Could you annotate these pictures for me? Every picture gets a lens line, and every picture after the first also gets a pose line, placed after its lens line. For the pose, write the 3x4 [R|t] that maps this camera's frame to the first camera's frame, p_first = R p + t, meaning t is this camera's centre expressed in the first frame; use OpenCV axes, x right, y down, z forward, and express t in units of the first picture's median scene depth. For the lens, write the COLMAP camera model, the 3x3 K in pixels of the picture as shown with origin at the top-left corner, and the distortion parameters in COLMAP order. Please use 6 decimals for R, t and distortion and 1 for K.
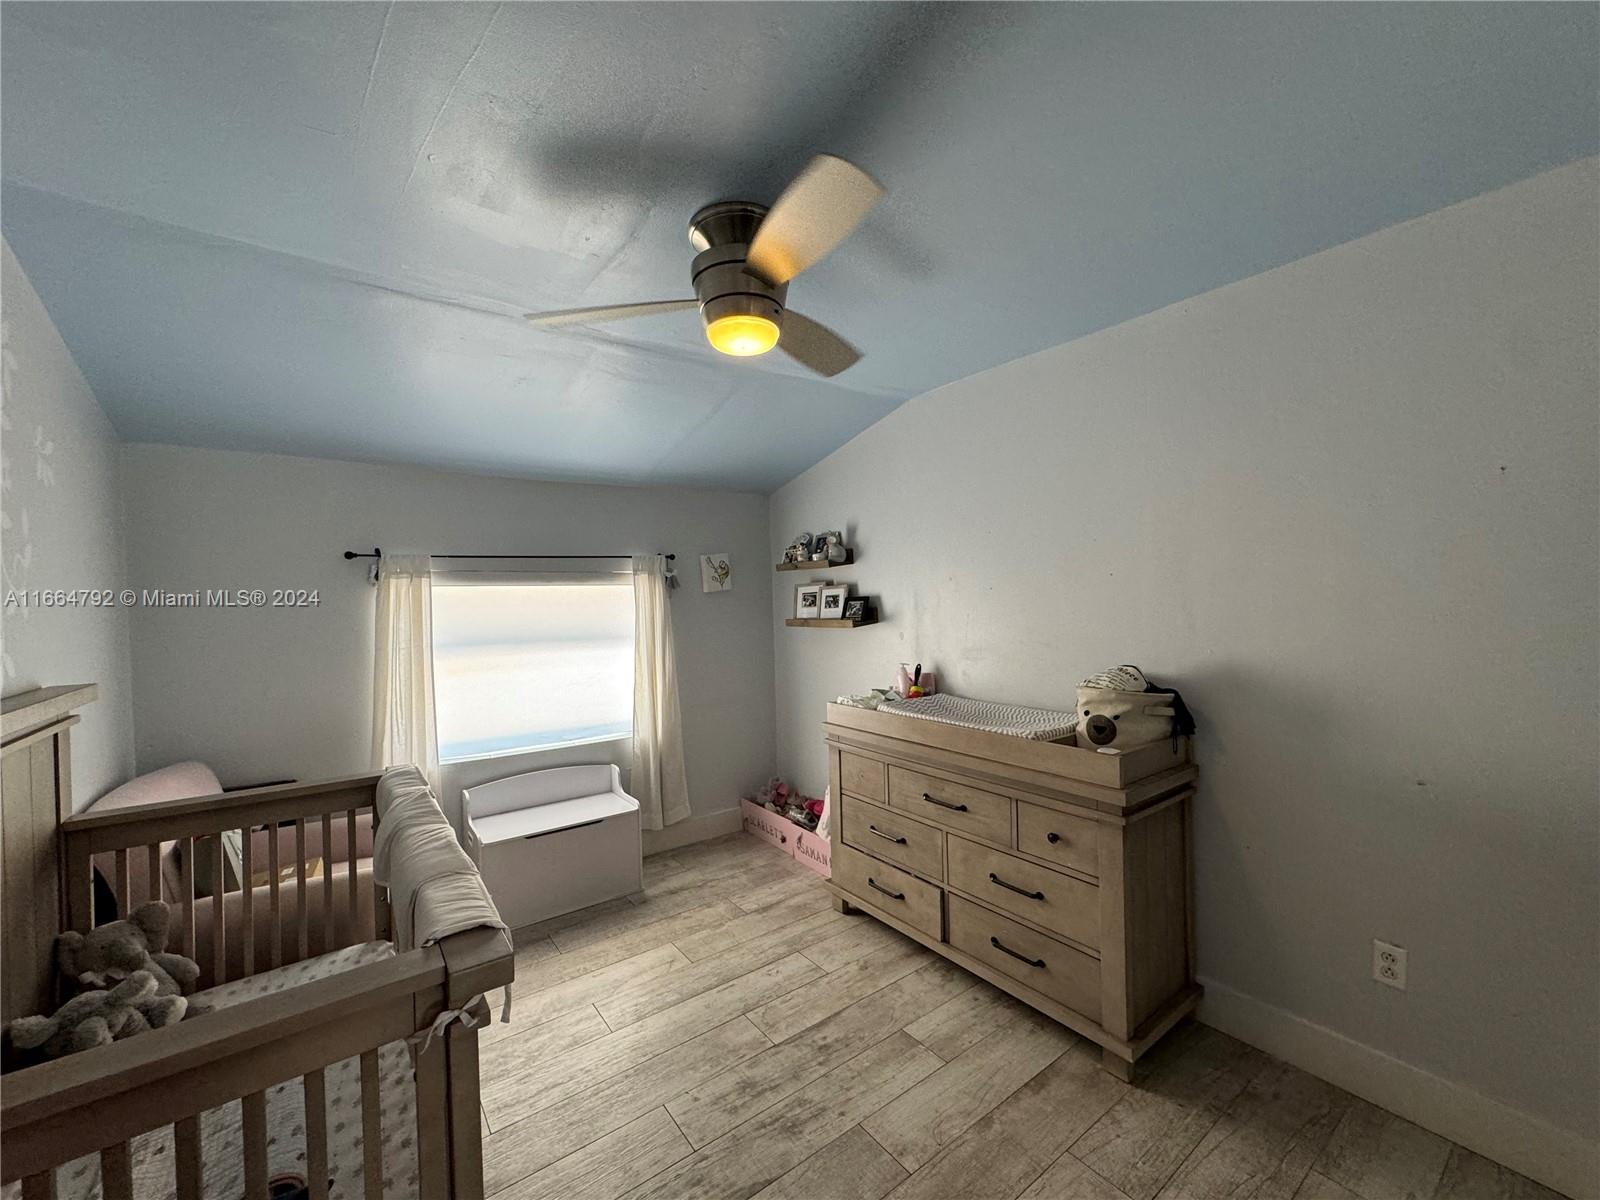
lens RADIAL K [[639.9, 0, 794.1], [0, 639.9, 591.0], [0, 0, 1]] dist [-0.001705, 0.000660]
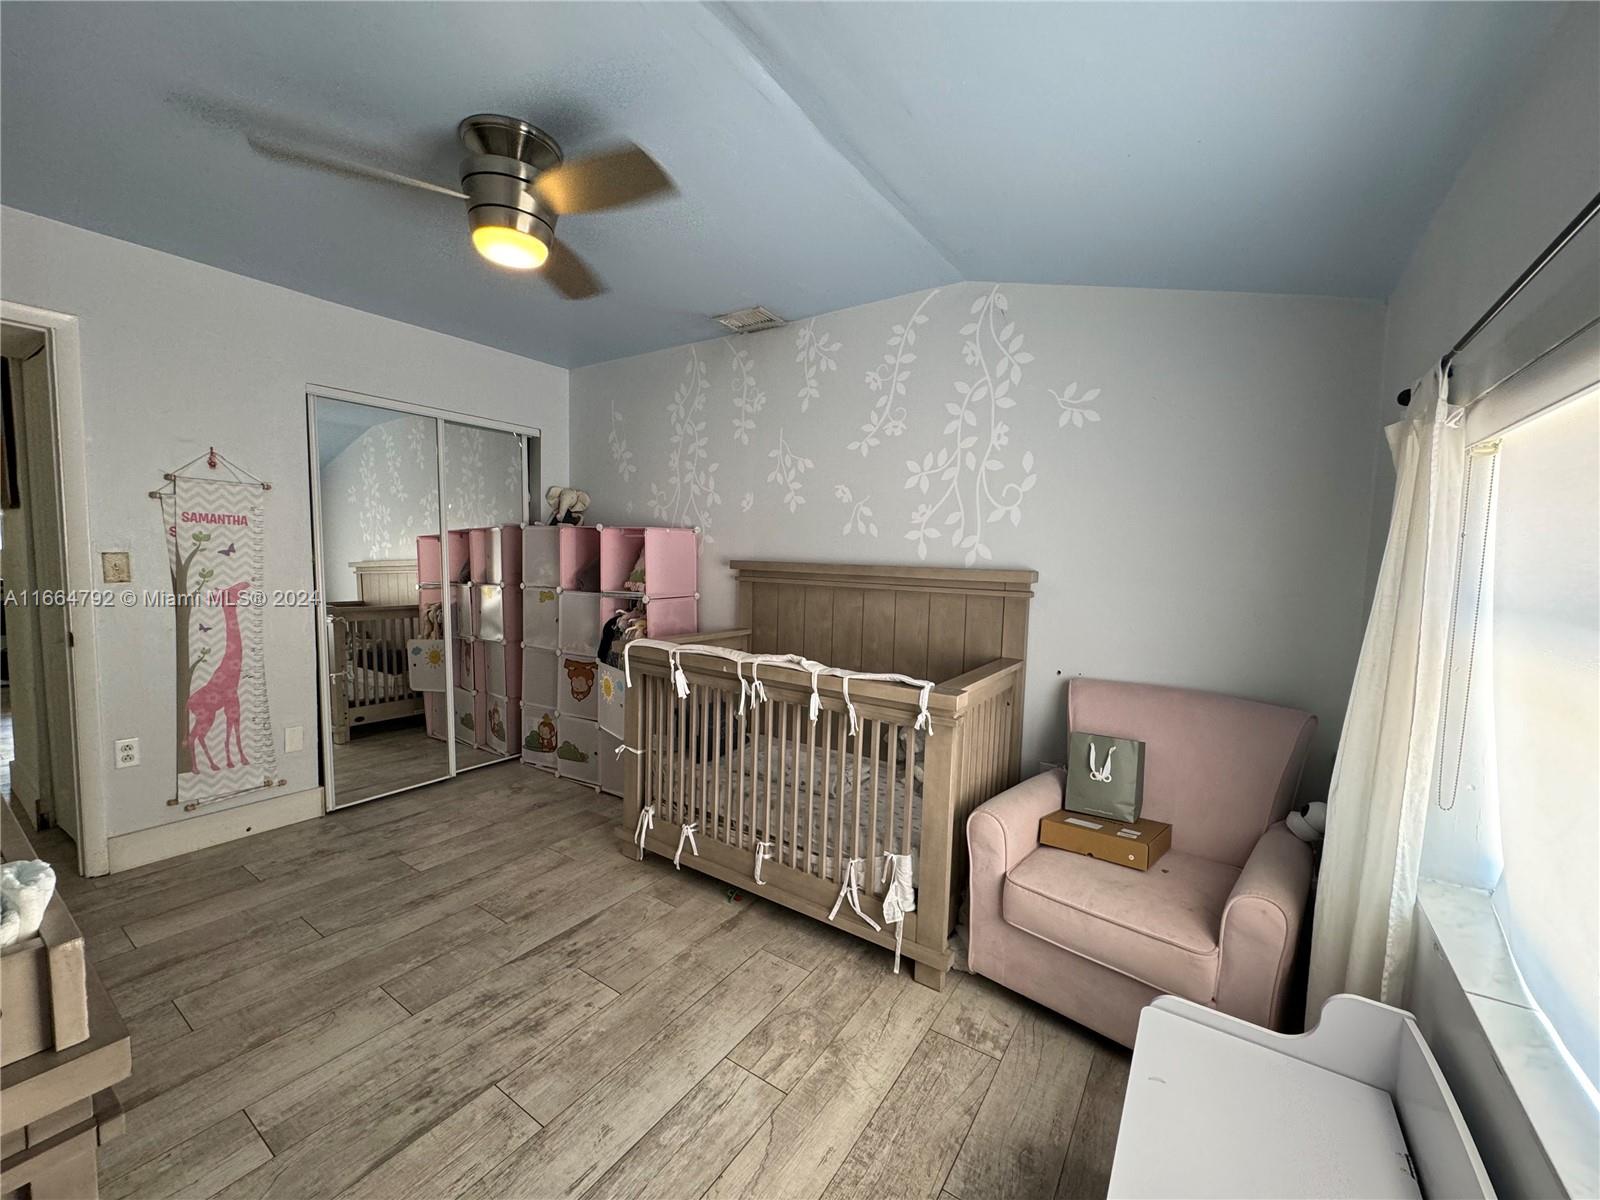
lens RADIAL K [[639.9, 0, 798.6], [0, 639.9, 601.4], [0, 0, 1]] dist [-0.001705, 0.000660]
pose [[-0.940071, 0.025595, -0.340015, -0.093494], [-0.001519, 0.996855, 0.079238, 0.063159], [0.340974, 0.075005, -0.937076, 1.346868]]
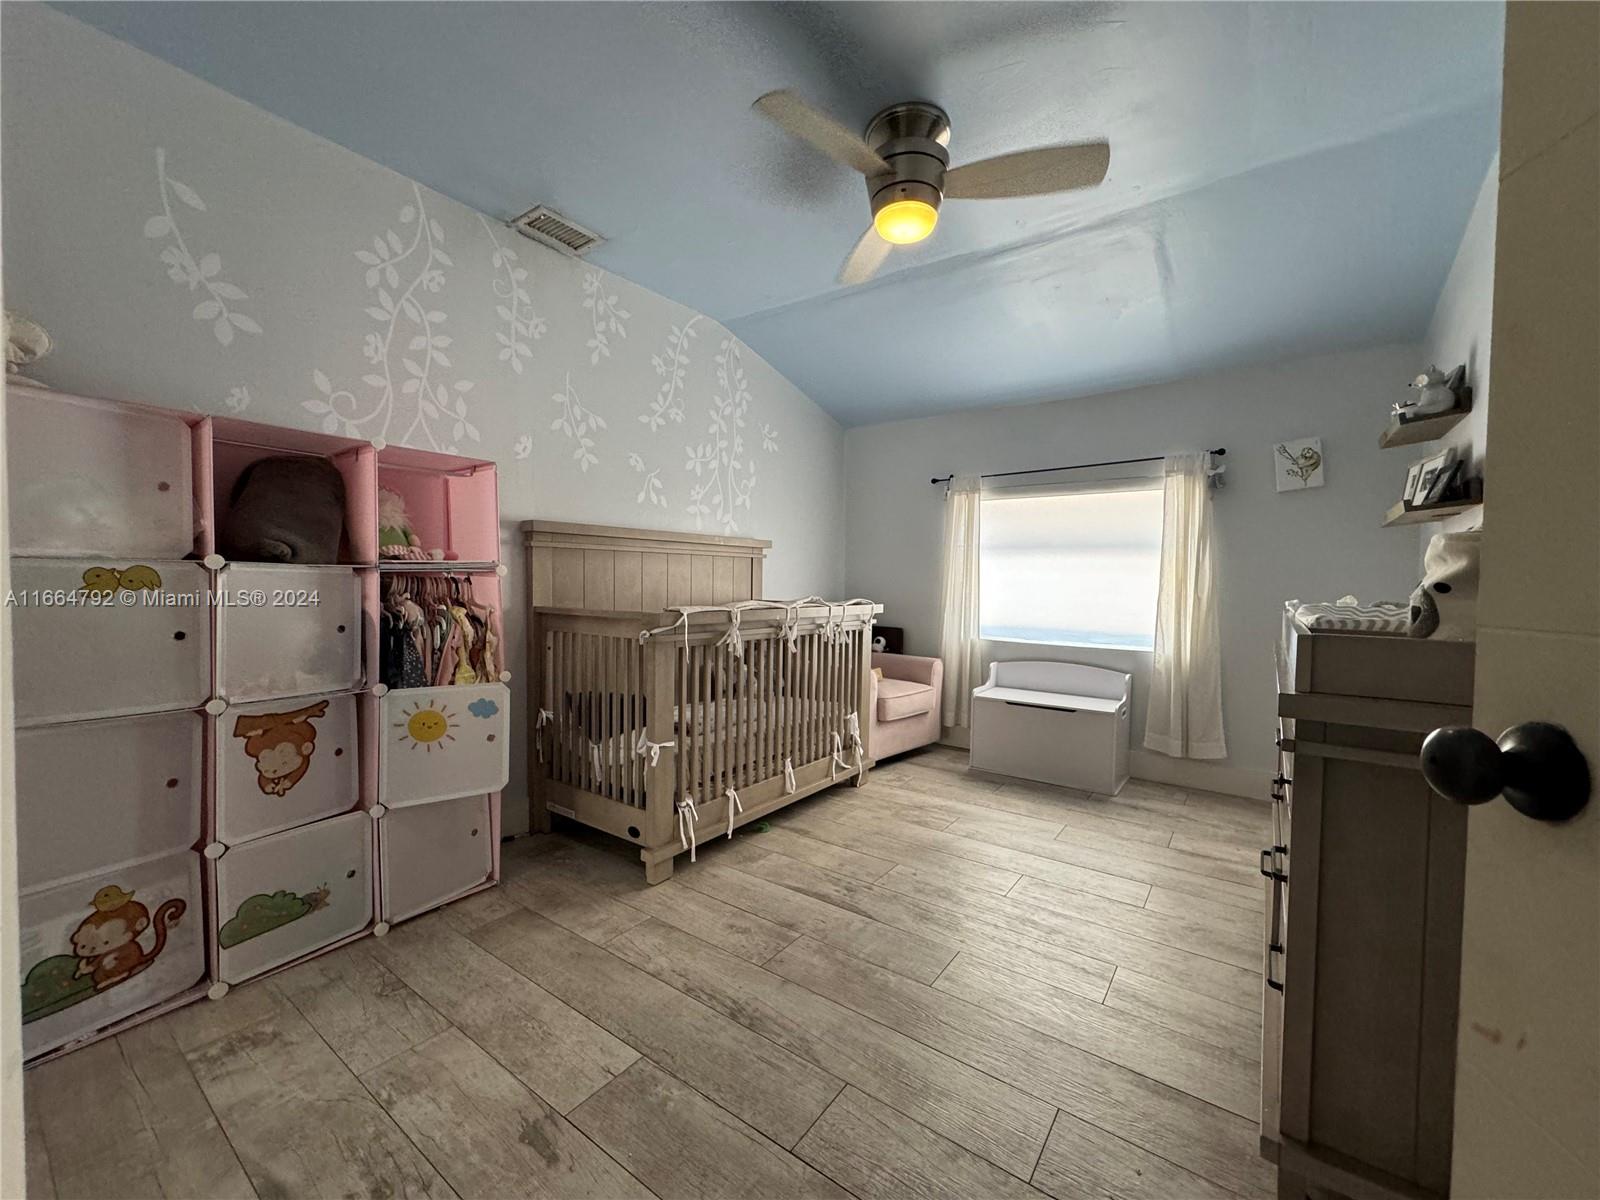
lens RADIAL K [[639.9, 0, 798.6], [0, 639.9, 602.7], [0, 0, 1]] dist [-0.001705, 0.000660]
pose [[0.305409, 0.063238, -0.950119, 0.615039], [-0.013298, 0.997978, 0.062149, 0.136983], [0.952128, -0.006347, 0.305633, 0.282320]]
